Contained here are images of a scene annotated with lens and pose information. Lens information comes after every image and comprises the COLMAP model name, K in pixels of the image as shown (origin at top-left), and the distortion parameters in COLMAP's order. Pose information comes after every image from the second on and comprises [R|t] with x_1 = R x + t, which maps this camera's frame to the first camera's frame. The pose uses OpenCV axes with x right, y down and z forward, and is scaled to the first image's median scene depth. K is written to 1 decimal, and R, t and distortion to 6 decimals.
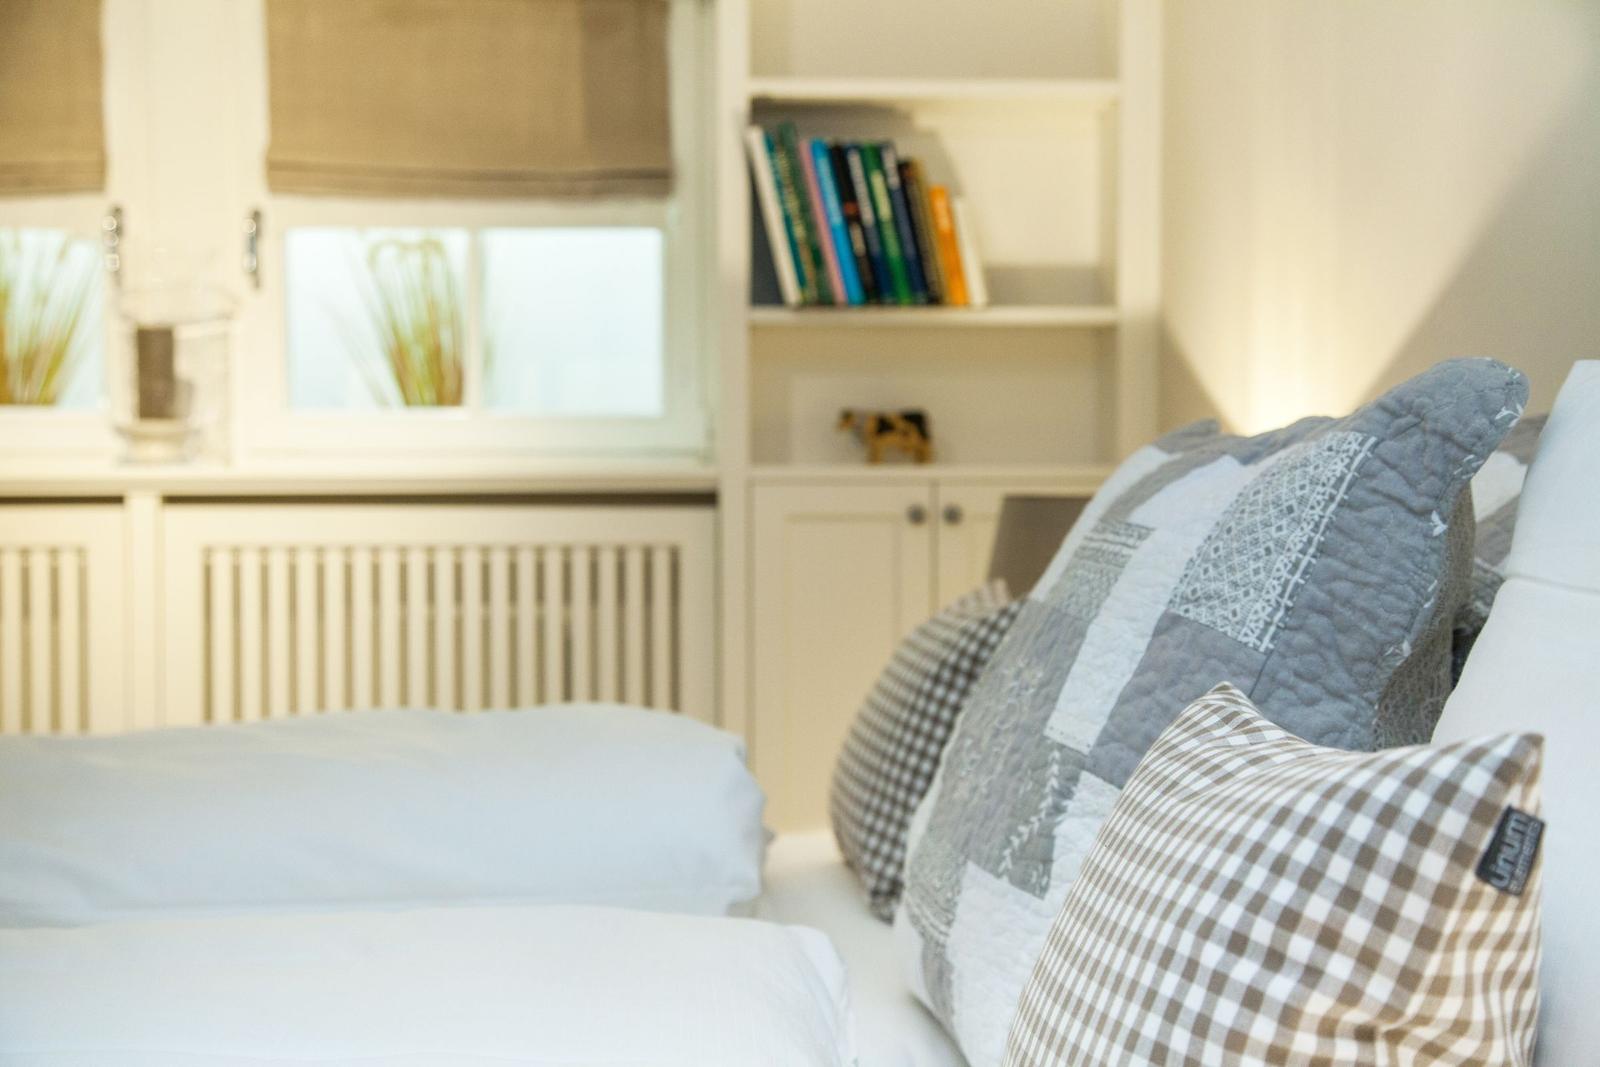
lens RADIAL K [[1997.1, 0, 780.9], [0, 1997.1, 532.5], [0, 0, 1]] dist [0.142851, -0.024332]
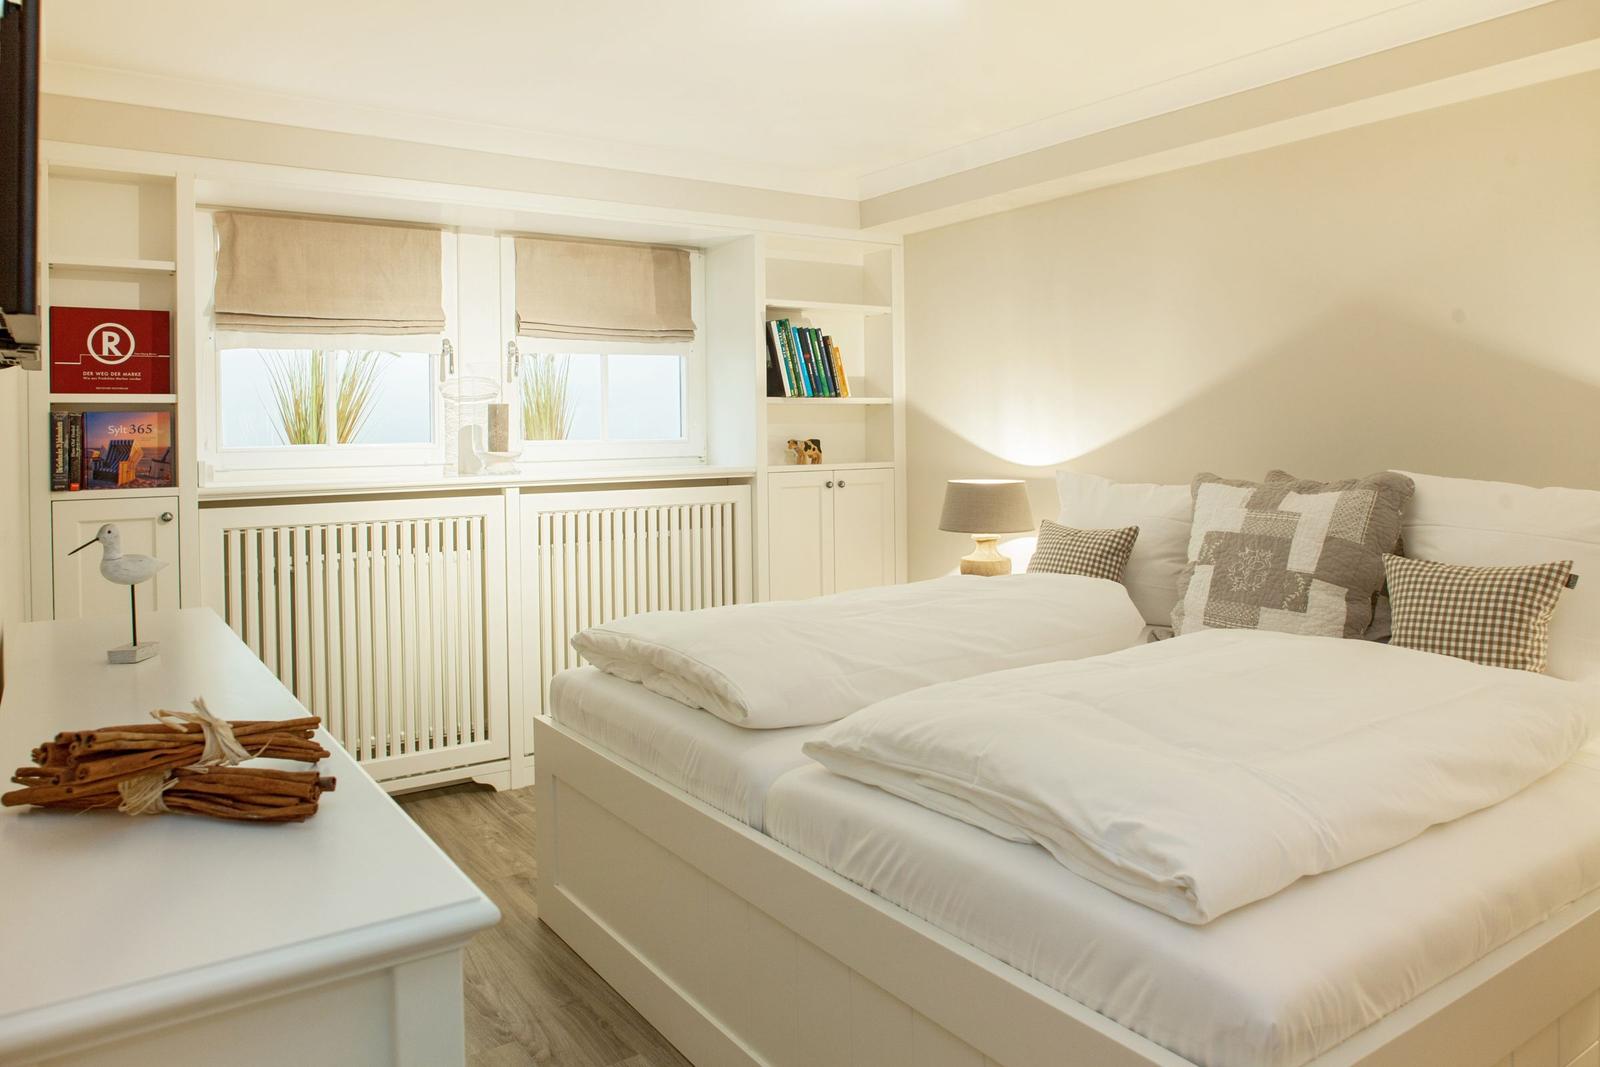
lens RADIAL K [[1109.3, 0, 799.0], [0, 1109.3, 427.1], [0, 0, 1]] dist [-0.068357, 0.051189]
pose [[0.849874, -0.008924, 0.526911, -0.660748], [0.019615, 0.999699, -0.014708, -0.058956], [-0.526621, 0.022835, 0.849793, -0.098986]]
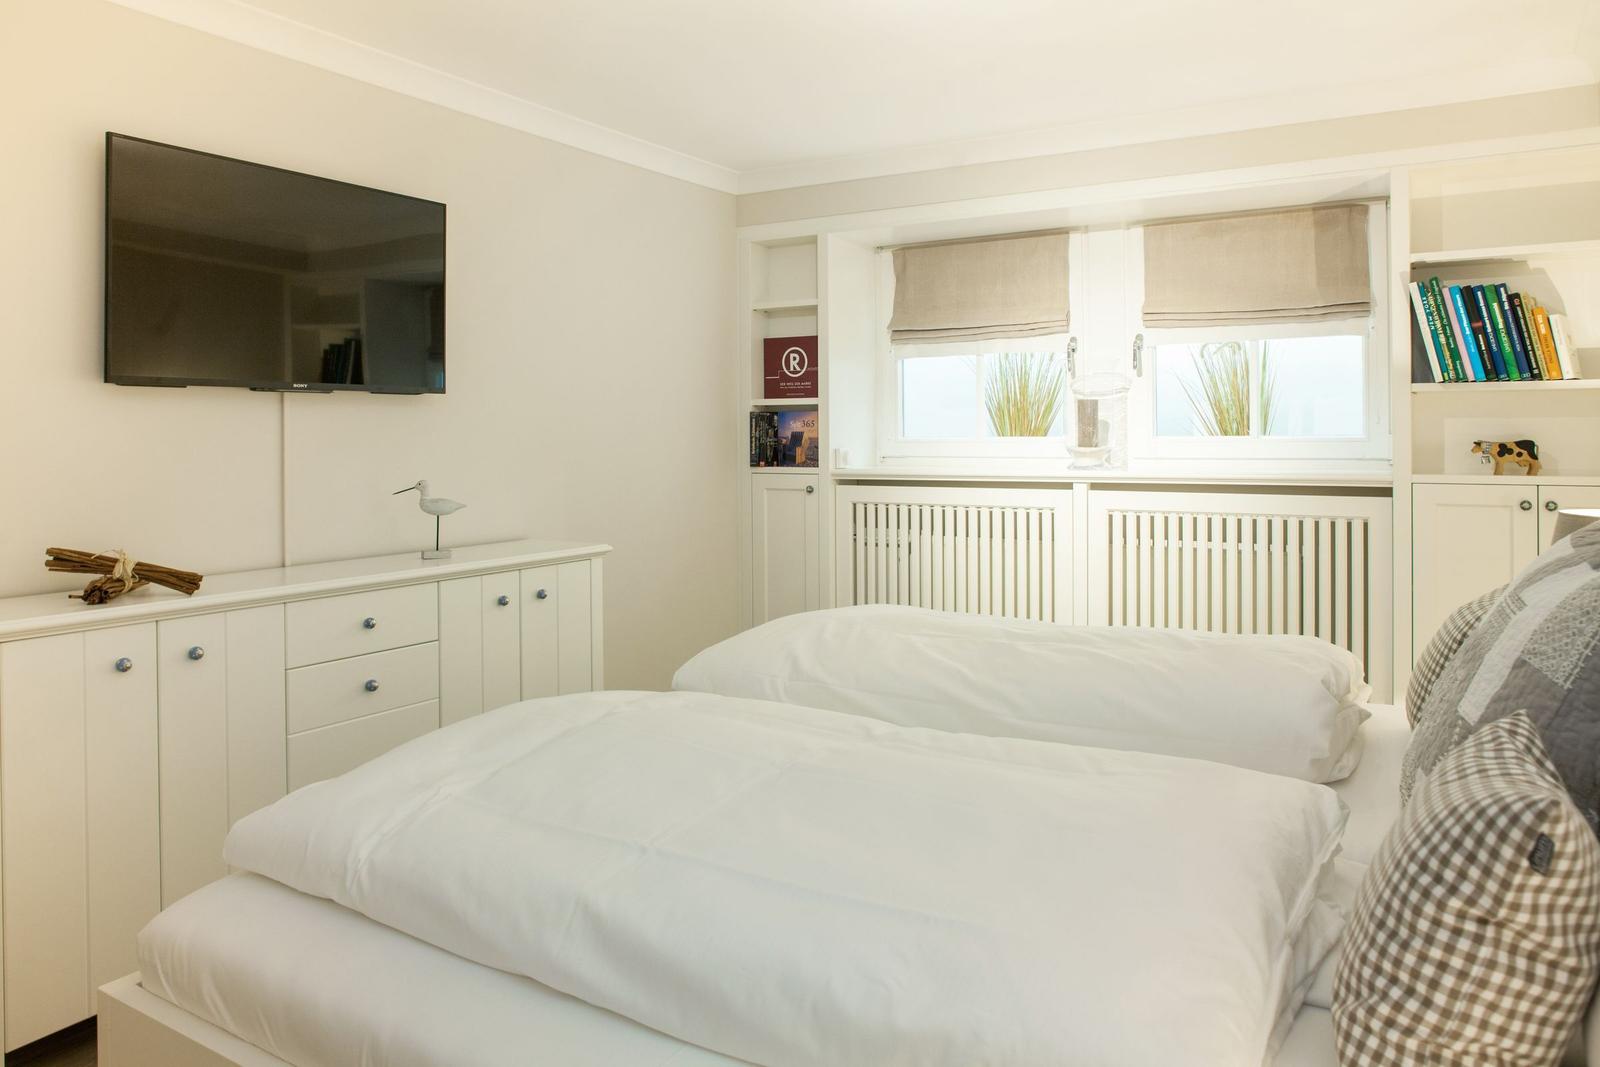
lens RADIAL K [[1109.3, 0, 799.0], [0, 1109.3, 427.1], [0, 0, 1]] dist [-0.068357, 0.051189]
pose [[0.828442, -0.005750, -0.560045, 0.074871], [-0.003502, 0.999875, -0.015445, -0.058205], [0.560064, 0.014757, 0.828318, -0.083855]]
